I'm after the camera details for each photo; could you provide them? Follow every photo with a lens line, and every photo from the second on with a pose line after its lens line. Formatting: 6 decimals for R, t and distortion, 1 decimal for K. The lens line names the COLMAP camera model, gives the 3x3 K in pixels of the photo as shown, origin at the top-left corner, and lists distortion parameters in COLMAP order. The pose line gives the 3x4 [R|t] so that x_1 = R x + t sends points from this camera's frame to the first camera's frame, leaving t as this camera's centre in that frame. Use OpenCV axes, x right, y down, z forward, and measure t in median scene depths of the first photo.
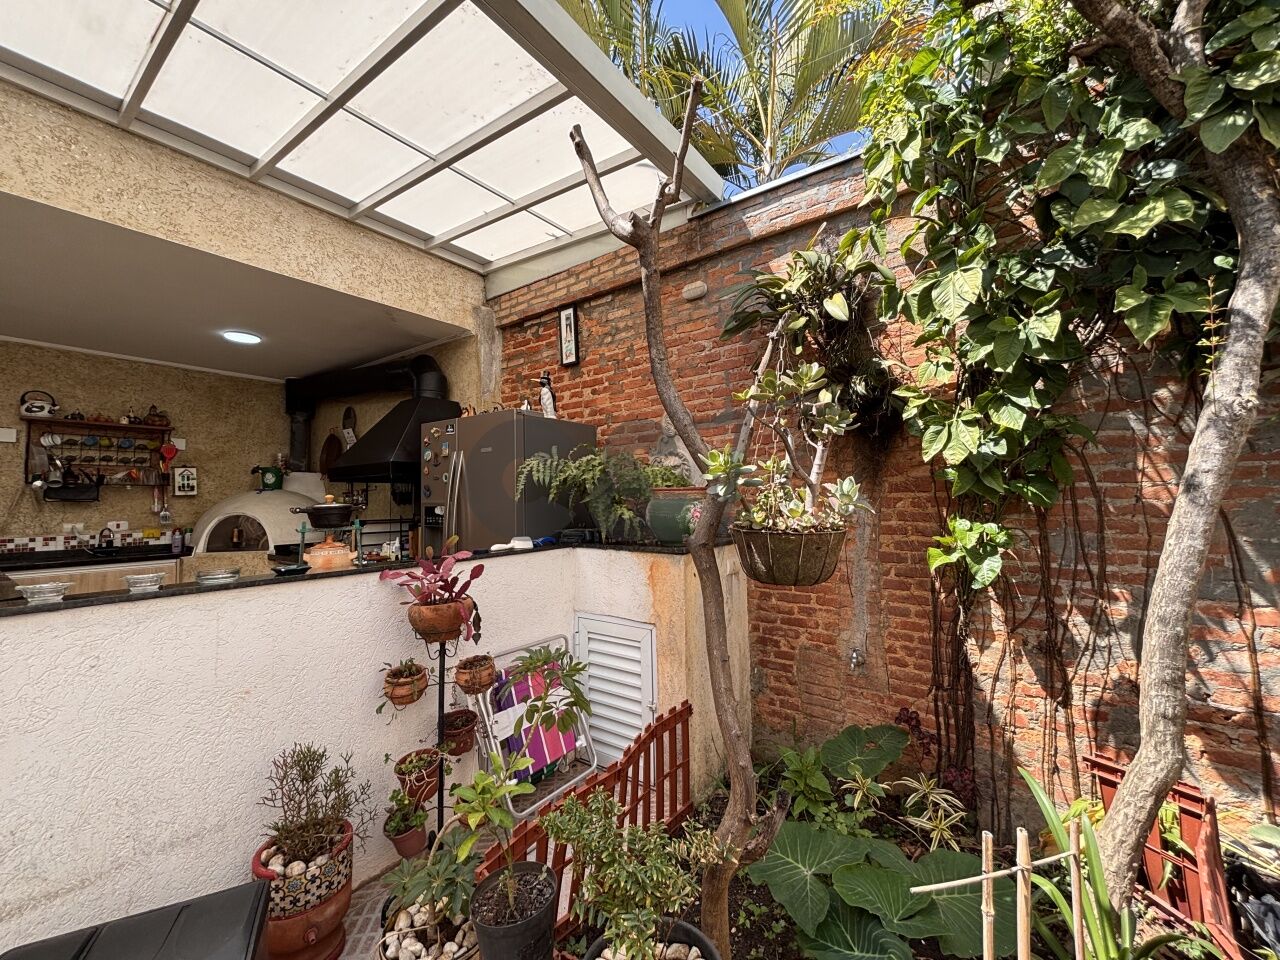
lens RADIAL K [[516.5, 0, 638.1], [0, 516.5, 478.3], [0, 0, 1]] dist [0.002519, -0.001089]
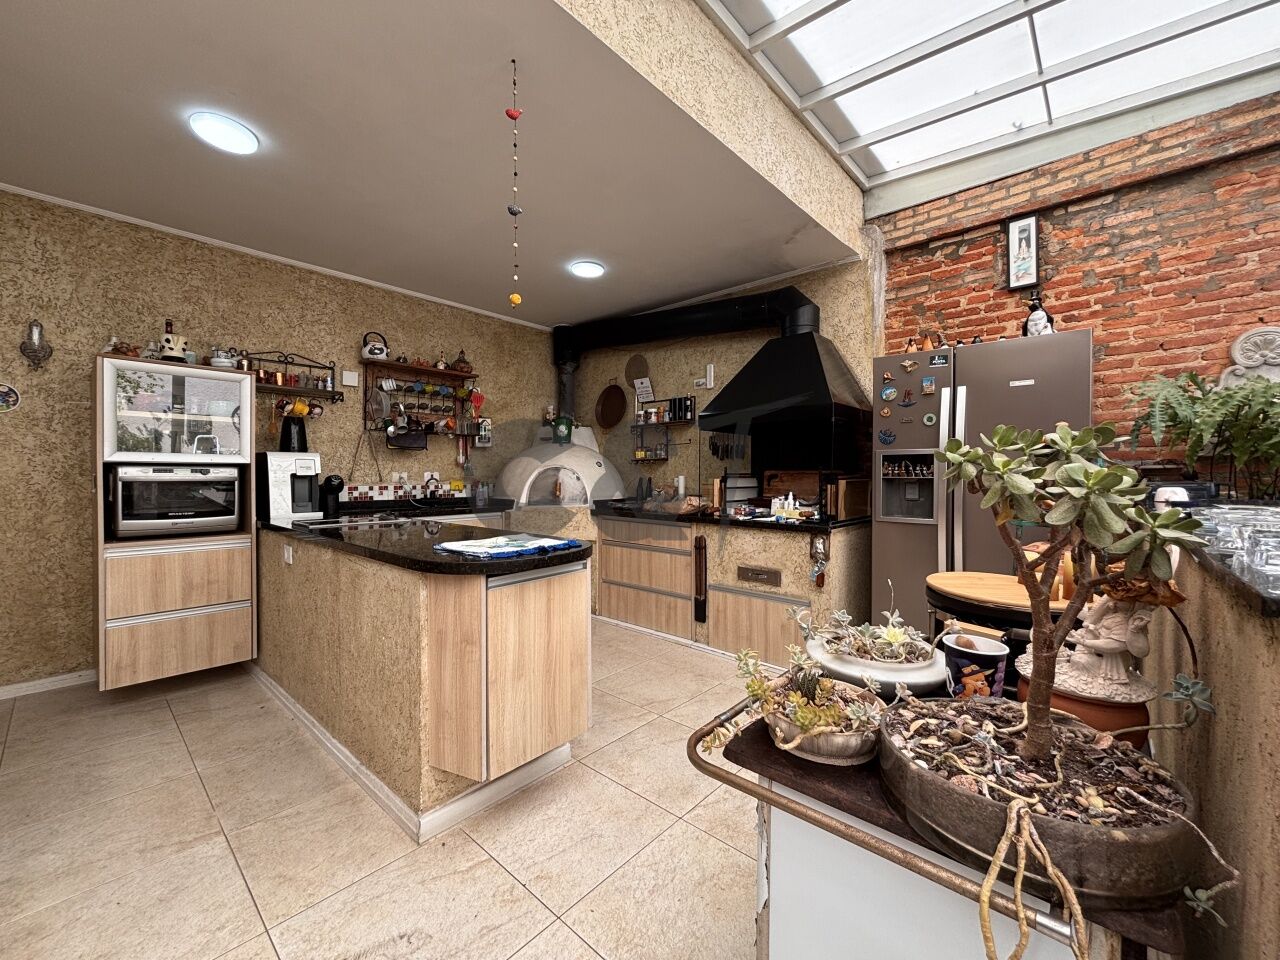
lens RADIAL K [[516.5, 0, 647.5], [0, 516.5, 471.2], [0, 0, 1]] dist [0.002519, -0.001089]
pose [[0.995182, 0.016046, -0.096719, -0.611085], [-0.012075, 0.999066, 0.041498, 0.044105], [0.097294, -0.040130, 0.994446, 0.100463]]
